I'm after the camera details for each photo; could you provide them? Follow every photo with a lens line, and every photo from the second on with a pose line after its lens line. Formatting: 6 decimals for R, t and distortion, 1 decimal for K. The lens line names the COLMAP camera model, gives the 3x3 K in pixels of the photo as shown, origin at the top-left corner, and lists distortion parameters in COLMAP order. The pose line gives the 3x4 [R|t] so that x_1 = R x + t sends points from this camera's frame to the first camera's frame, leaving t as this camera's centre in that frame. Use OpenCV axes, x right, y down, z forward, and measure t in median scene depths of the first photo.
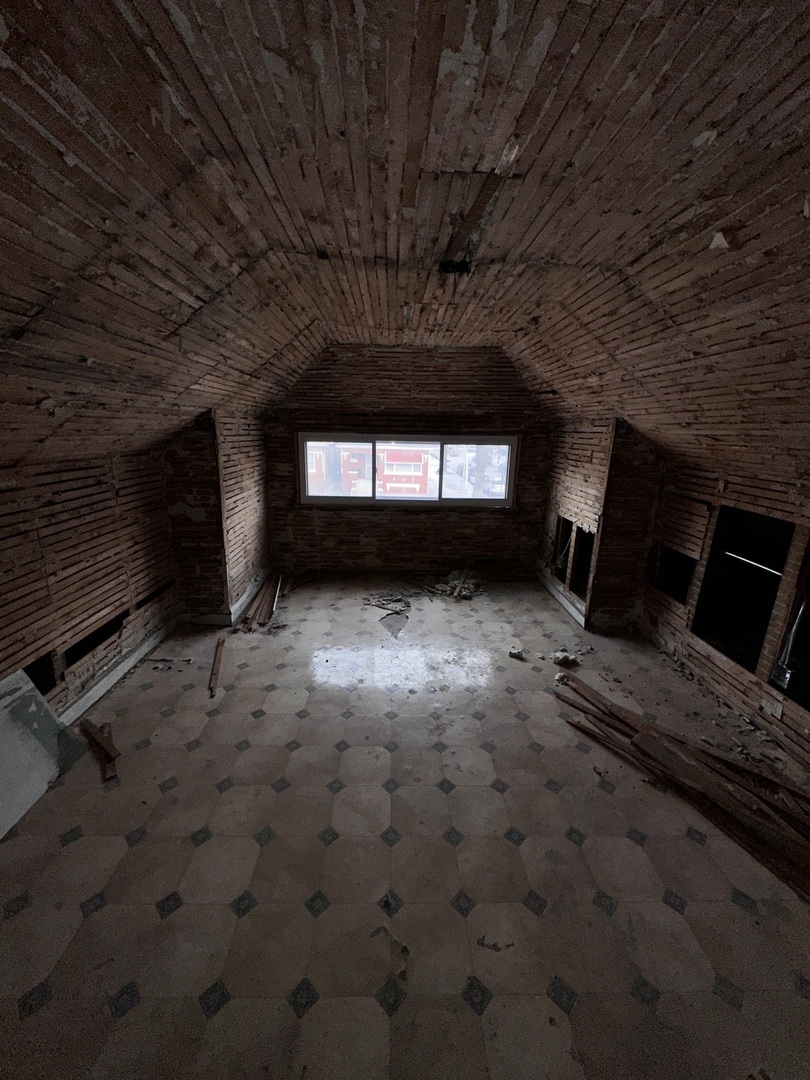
lens RADIAL K [[432.5, 0, 404.1], [0, 432.5, 542.4], [0, 0, 1]] dist [-0.002729, -0.000229]
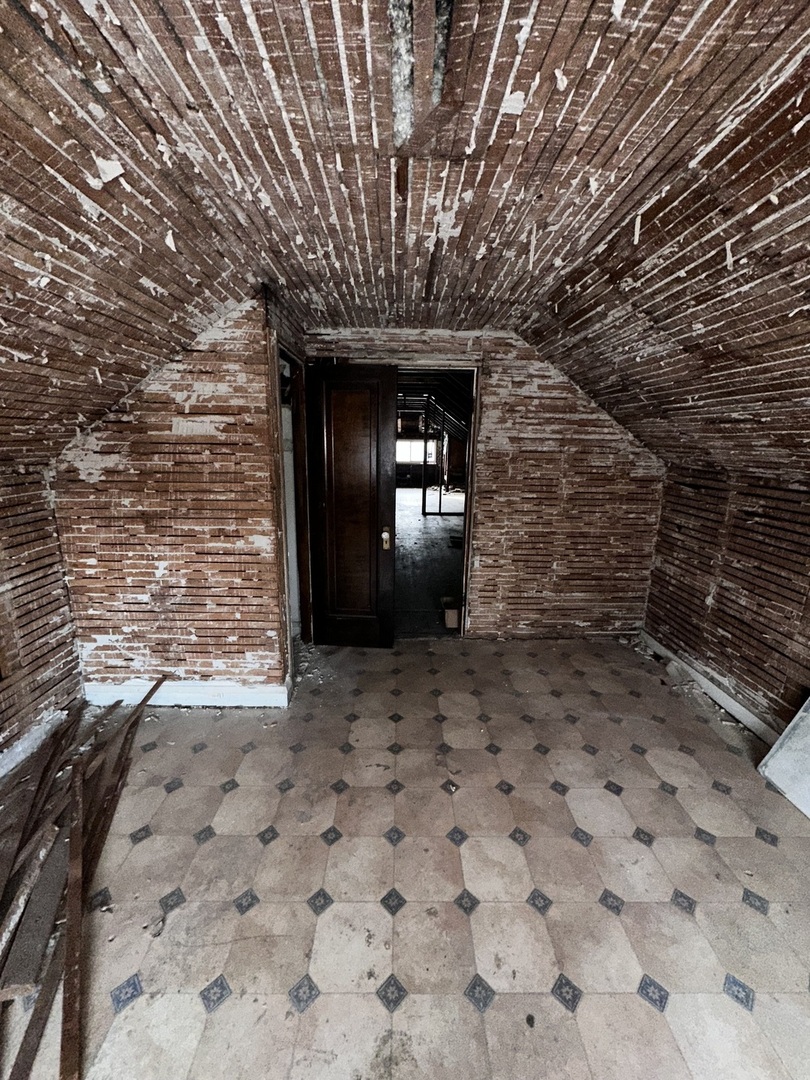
lens RADIAL K [[432.5, 0, 406.1], [0, 432.5, 540.4], [0, 0, 1]] dist [-0.002729, -0.000229]
pose [[-0.998908, -0.046663, 0.002143, 0.117977], [-0.040196, 0.882029, 0.469477, -0.387241], [-0.023798, 0.468879, -0.882942, 1.573011]]
